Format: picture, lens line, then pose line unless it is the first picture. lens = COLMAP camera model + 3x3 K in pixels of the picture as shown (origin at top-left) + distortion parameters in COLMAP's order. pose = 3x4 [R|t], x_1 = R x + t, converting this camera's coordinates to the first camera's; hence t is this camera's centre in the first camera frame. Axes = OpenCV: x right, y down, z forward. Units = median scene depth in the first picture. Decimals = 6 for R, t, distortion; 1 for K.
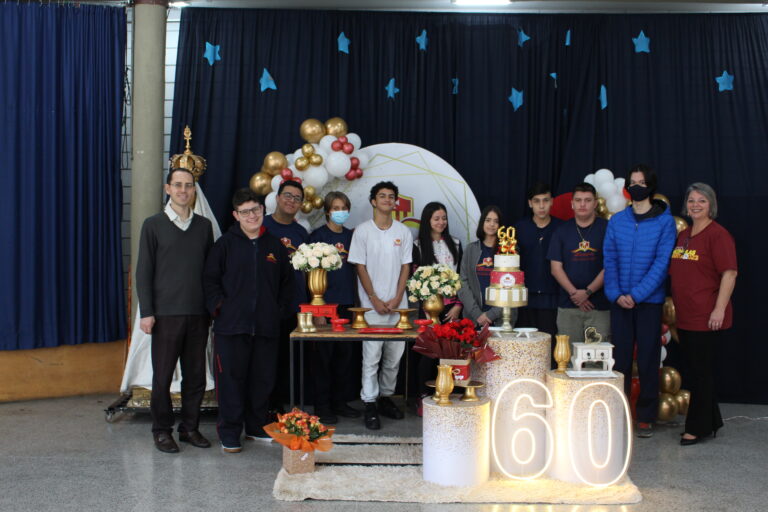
lens RADIAL K [[841.4, 0, 384.0], [0, 841.4, 256.0], [0, 0, 1]] dist [-0.127236, 0.135388]
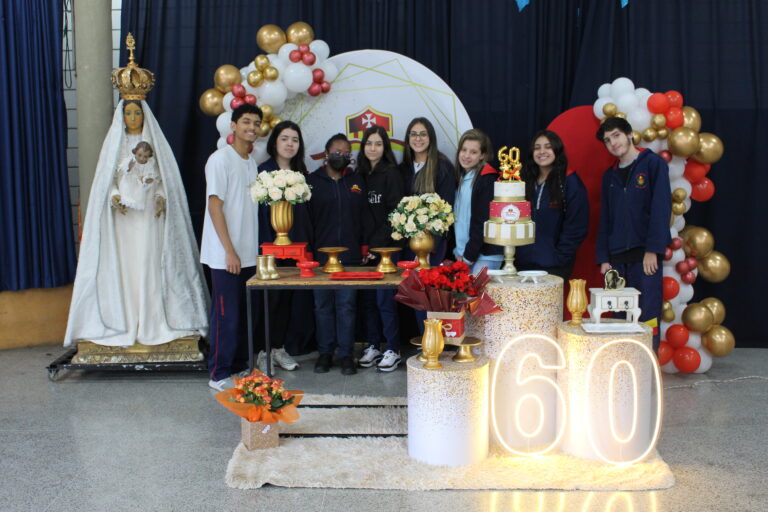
lens RADIAL K [[841.4, 0, 384.0], [0, 841.4, 256.0], [0, 0, 1]] dist [-0.127236, 0.135388]
pose [[0.999881, -0.013073, -0.008226, 0.030022], [0.013774, 0.995682, 0.091801, -0.006033], [0.006990, -0.091904, 0.995743, 0.179563]]
